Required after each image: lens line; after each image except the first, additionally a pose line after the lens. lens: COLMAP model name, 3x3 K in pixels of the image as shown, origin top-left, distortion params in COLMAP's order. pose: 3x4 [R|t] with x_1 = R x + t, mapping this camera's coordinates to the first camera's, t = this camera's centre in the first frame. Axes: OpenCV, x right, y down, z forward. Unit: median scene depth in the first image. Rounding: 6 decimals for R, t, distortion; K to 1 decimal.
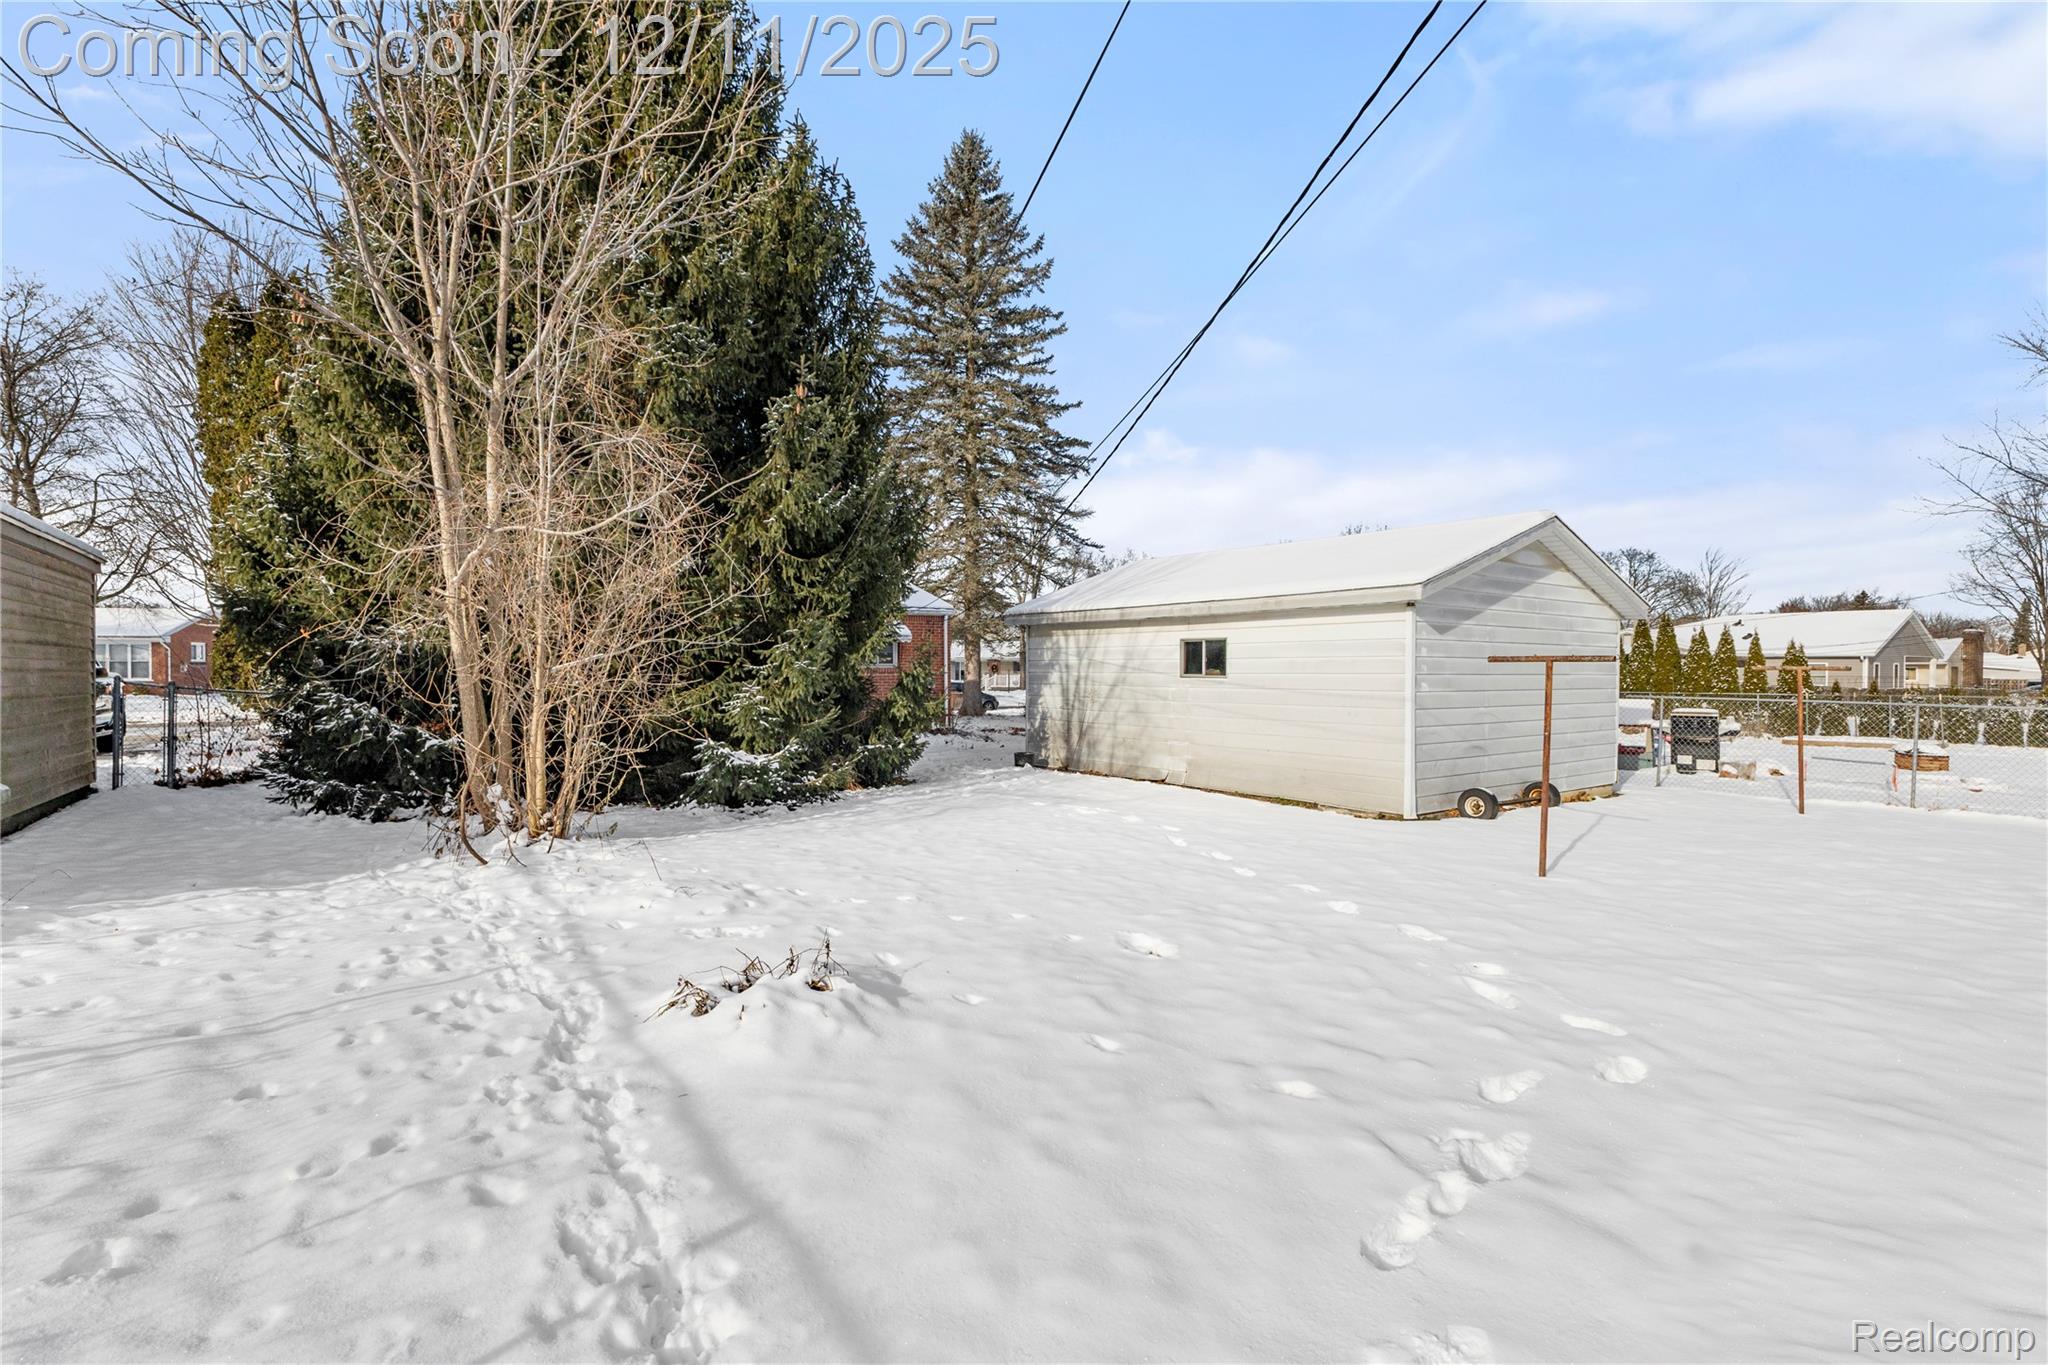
lens RADIAL K [[971.2, 0, 1036.8], [0, 971.2, 669.4], [0, 0, 1]] dist [0.000426, 0.000170]
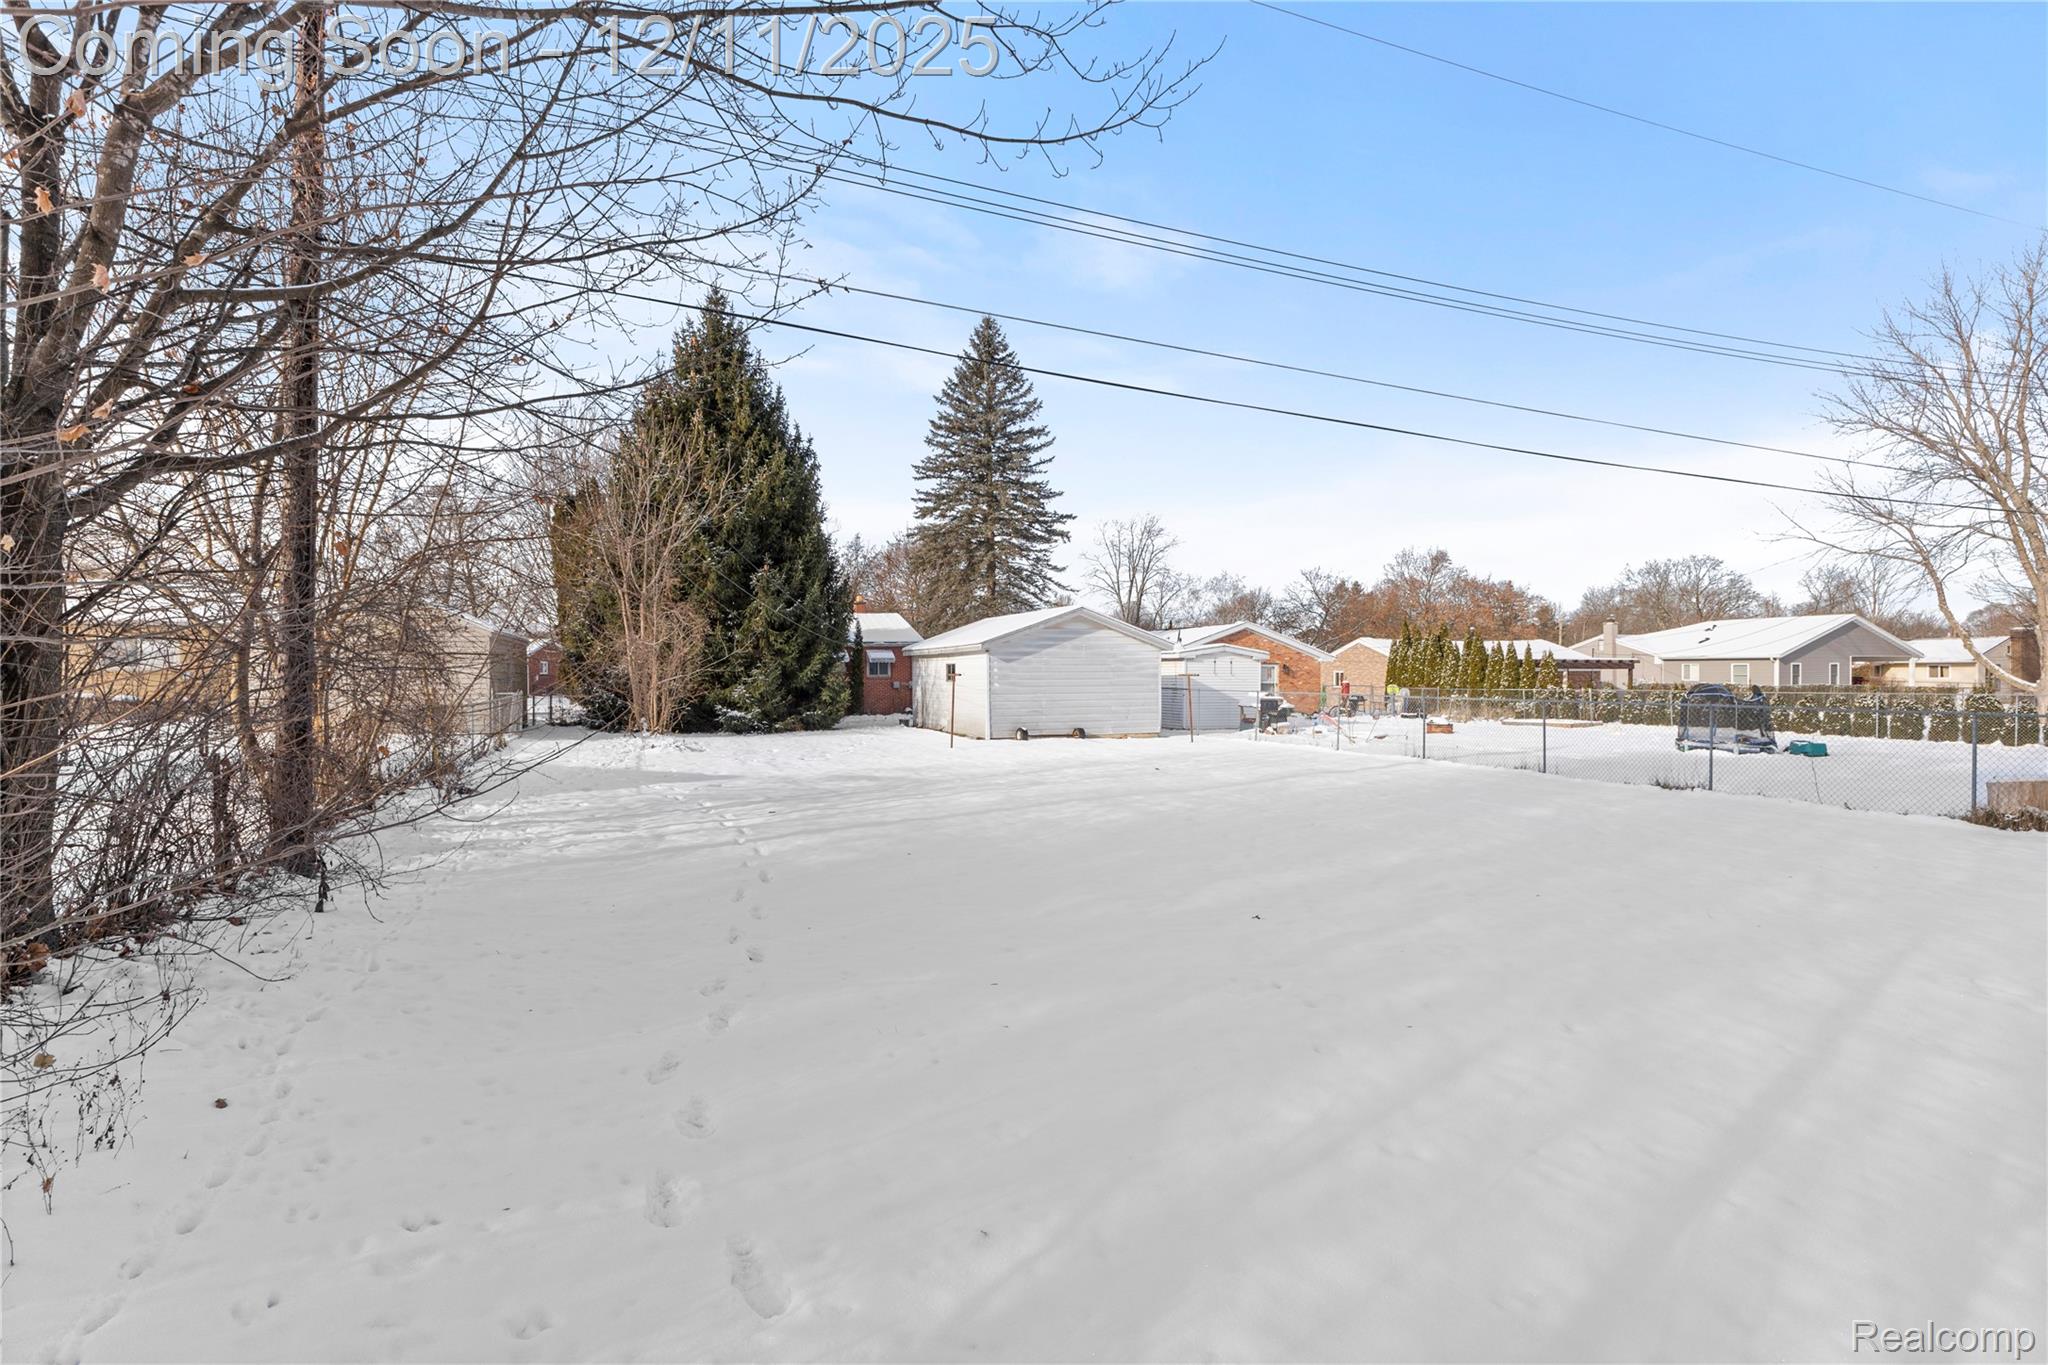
lens RADIAL K [[971.2, 0, 1036.8], [0, 971.2, 669.4], [0, 0, 1]] dist [0.000426, 0.000170]
pose [[0.971632, -0.007116, -0.236393, 0.745796], [0.007137, 0.999974, -0.000763, -0.013171], [0.236392, -0.000945, 0.971657, -0.916987]]
